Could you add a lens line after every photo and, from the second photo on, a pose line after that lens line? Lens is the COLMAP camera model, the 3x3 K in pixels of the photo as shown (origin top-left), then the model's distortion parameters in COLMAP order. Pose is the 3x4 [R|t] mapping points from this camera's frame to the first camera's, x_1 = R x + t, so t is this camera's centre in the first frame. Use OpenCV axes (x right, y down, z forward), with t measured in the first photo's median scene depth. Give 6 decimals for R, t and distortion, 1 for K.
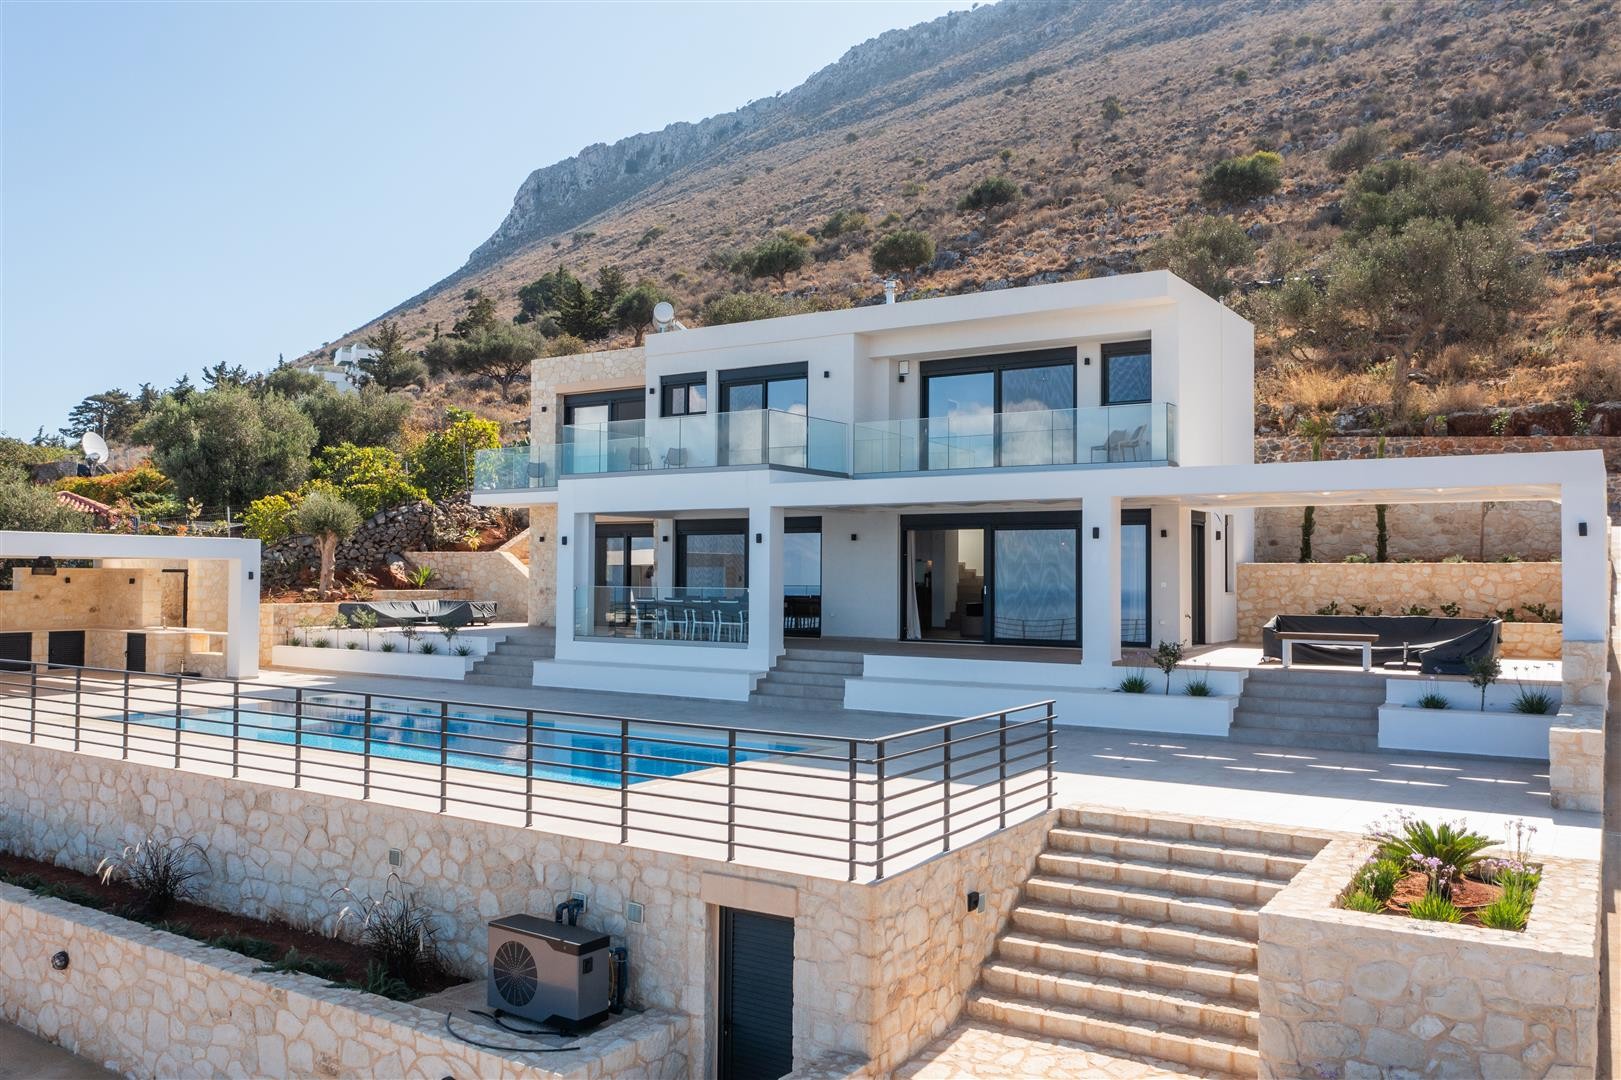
lens RADIAL K [[1261.4, 0, 812.3], [0, 1261.4, 544.6], [0, 0, 1]] dist [-0.029175, 0.008439]
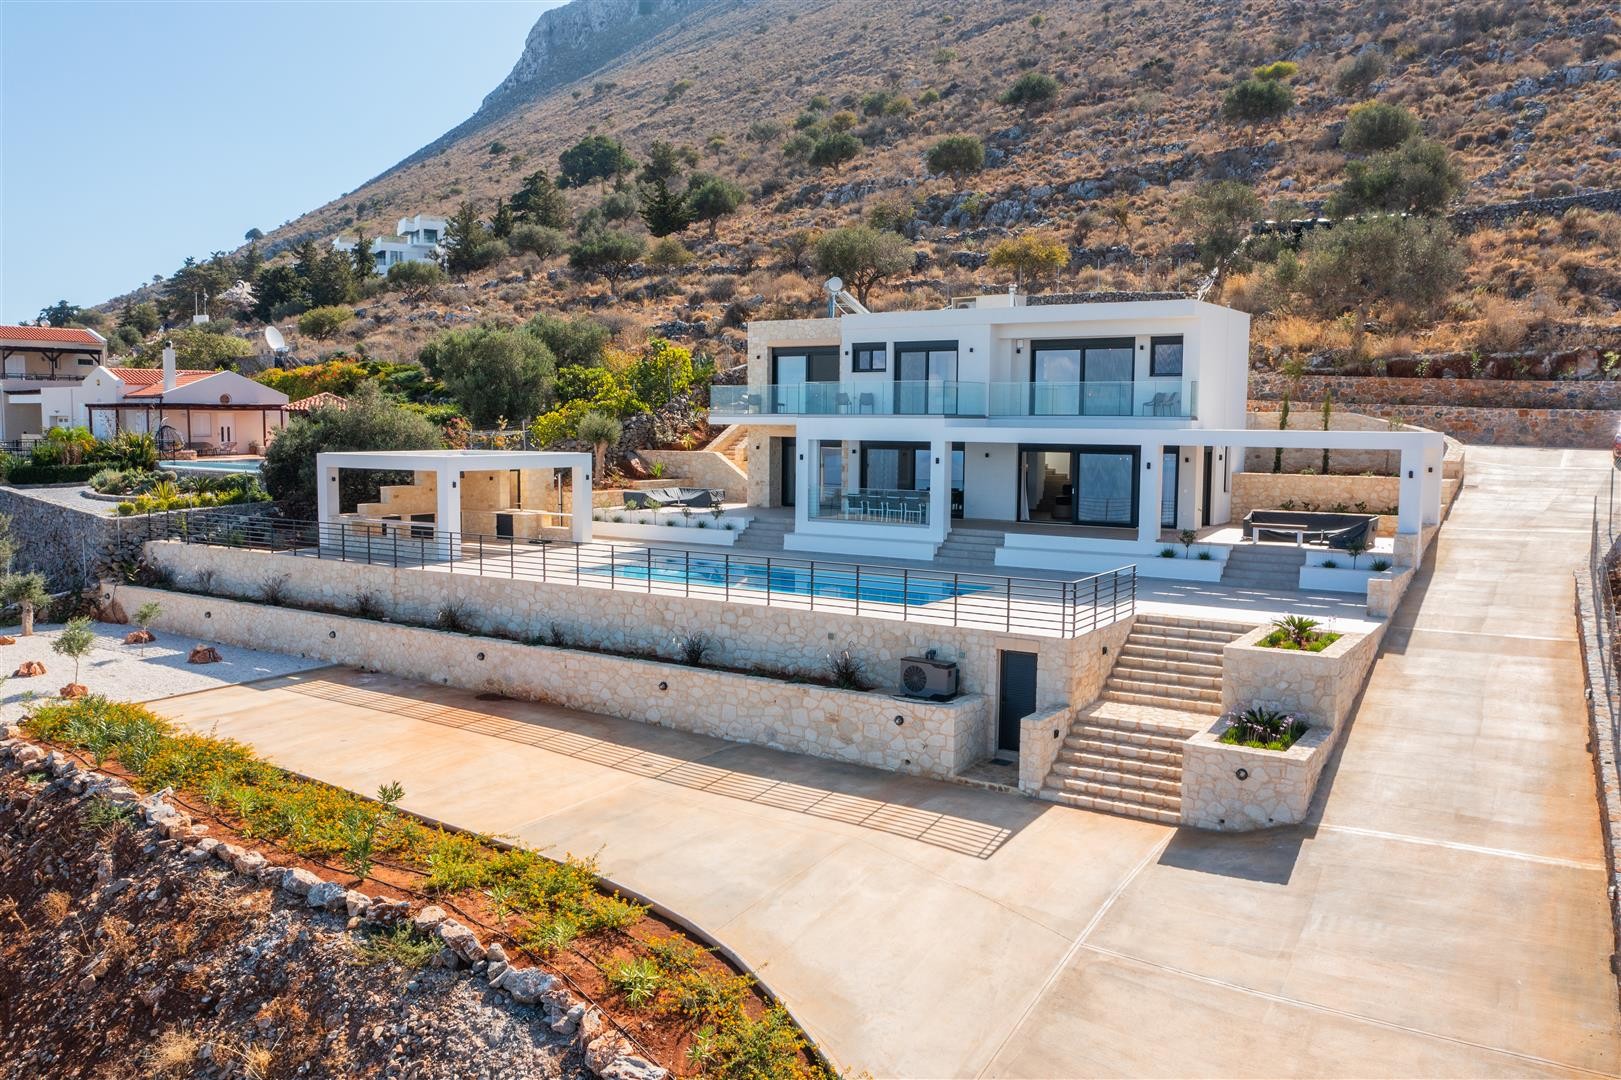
lens RADIAL K [[1261.4, 0, 809.8], [0, 1261.4, 536.1], [0, 0, 1]] dist [-0.029175, 0.008439]
pose [[0.999951, 0.001475, -0.009786, -0.135979], [-0.000352, 0.993509, 0.113756, -0.066566], [0.009890, -0.113747, 0.993461, -0.447694]]
